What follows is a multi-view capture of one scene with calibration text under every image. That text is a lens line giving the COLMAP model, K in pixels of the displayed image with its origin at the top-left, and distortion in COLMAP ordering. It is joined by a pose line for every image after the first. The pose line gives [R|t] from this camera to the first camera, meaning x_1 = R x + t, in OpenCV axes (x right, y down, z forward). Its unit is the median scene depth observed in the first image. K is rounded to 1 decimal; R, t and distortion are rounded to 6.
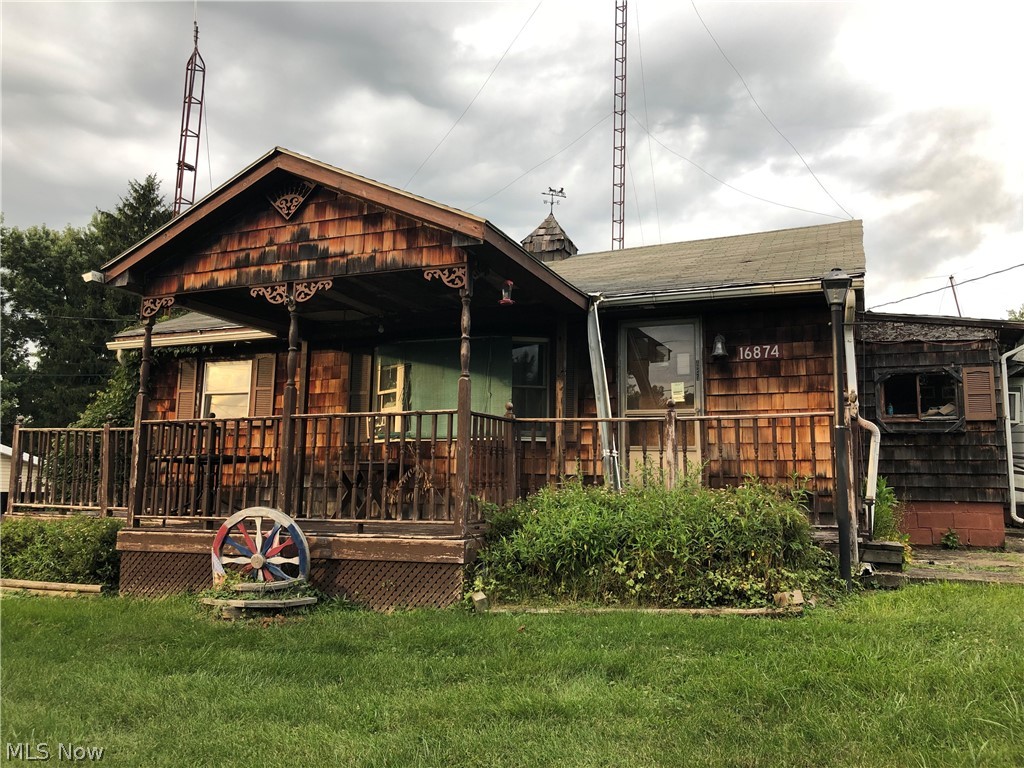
lens RADIAL K [[819.9, 0, 512.0], [0, 819.9, 384.0], [0, 0, 1]] dist [-0.012190, -0.003834]
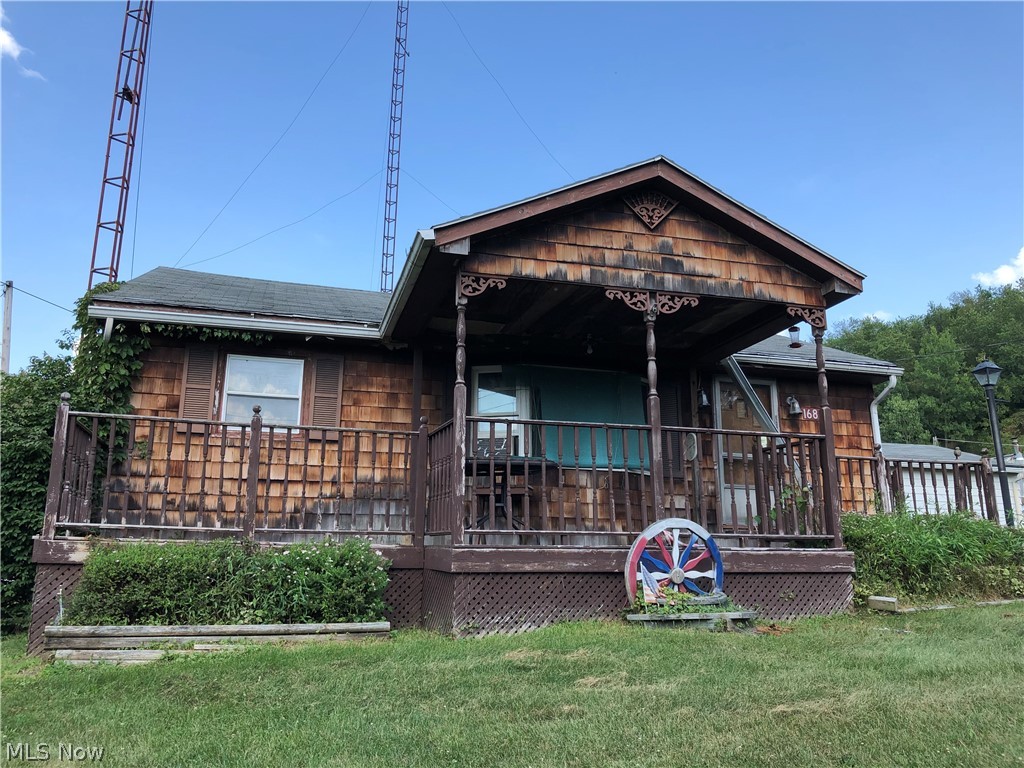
lens RADIAL K [[840.1, 0, 512.0], [0, 840.1, 384.0], [0, 0, 1]] dist [0.009893, -0.002930]
pose [[0.801779, 0.126333, 0.584115, -0.980537], [-0.077640, 0.991137, -0.107793, 0.107112], [-0.592555, 0.041076, 0.804482, 0.293967]]
